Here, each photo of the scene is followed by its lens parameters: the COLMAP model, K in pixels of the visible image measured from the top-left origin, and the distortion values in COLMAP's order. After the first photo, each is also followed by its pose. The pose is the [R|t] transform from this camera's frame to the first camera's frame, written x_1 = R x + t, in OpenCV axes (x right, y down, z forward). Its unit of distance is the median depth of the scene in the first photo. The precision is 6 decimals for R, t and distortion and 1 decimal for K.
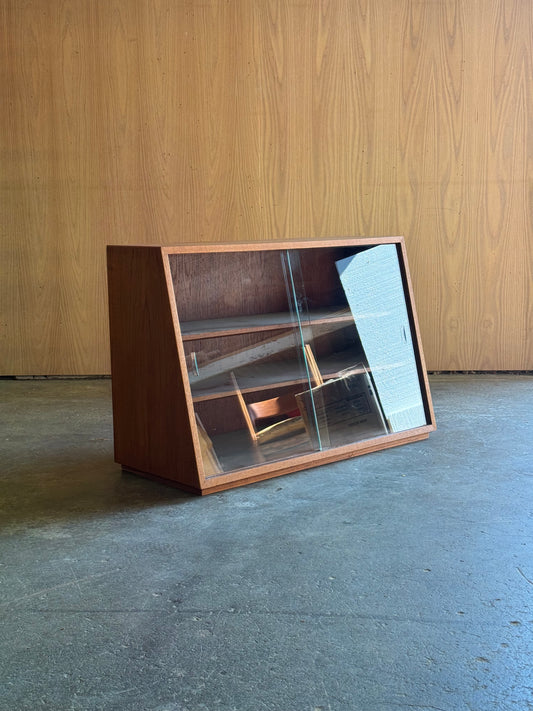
lens RADIAL K [[982.2, 0, 266.1], [0, 982.2, 351.2], [0, 0, 1]] dist [0.121422, 0.000000]
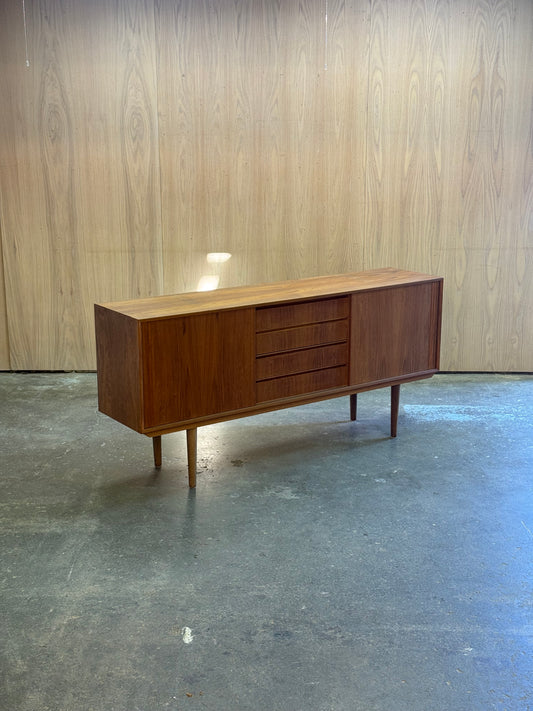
lens RADIAL K [[970.4, 0, 268.4], [0, 970.4, 353.3], [0, 0, 1]] dist [0.146460, 0.000000]
pose [[0.999628, 0.012381, -0.024303, -0.114691], [-0.009706, 0.994185, 0.107245, -0.170075], [0.025489, -0.106969, 0.993936, -0.502242]]
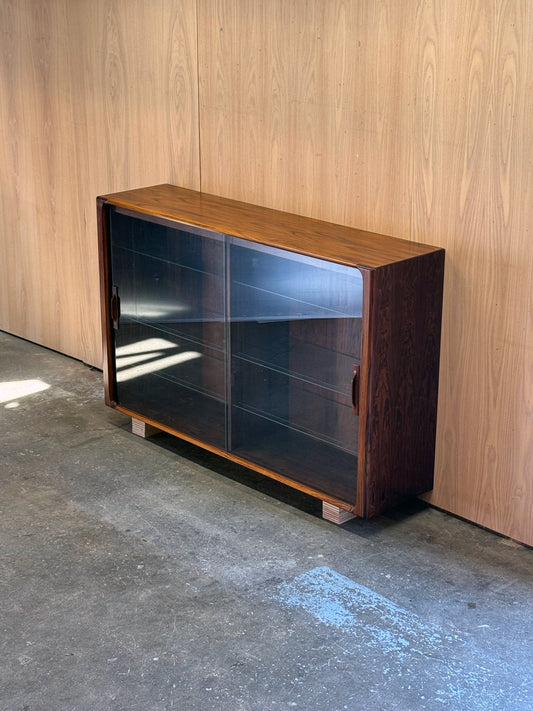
lens RADIAL K [[1306.3, 0, 242.8], [0, 1306.3, 352.6], [0, 0, 1]] dist [0.200208, 0.000000]
pose [[0.673554, 0.247680, -0.696405, 0.799524], [-0.102509, 0.964382, 0.243842, -0.433076], [0.731996, -0.092853, 0.674952, 0.007906]]
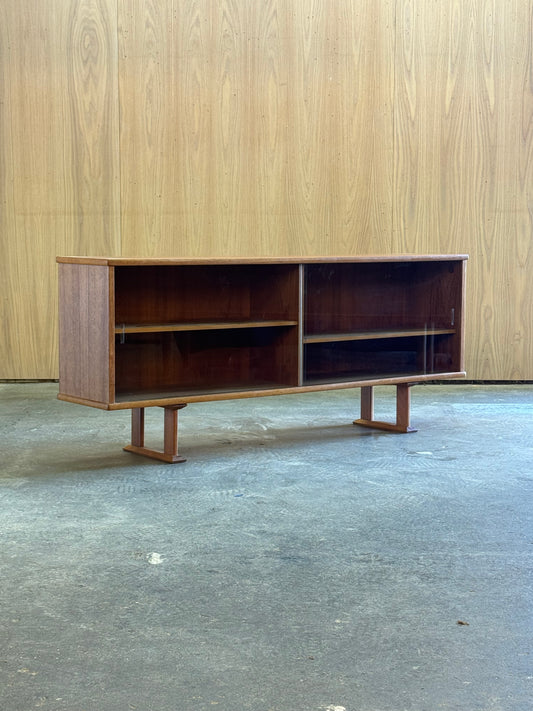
lens RADIAL K [[1292.9, 0, 269.5], [0, 1292.9, 355.6], [0, 0, 1]] dist [0.156721, 0.000000]
pose [[0.999840, 0.011091, -0.014007, -0.124041], [-0.011702, 0.998948, -0.044349, 0.062161], [0.013501, 0.044506, 0.998918, -0.464501]]
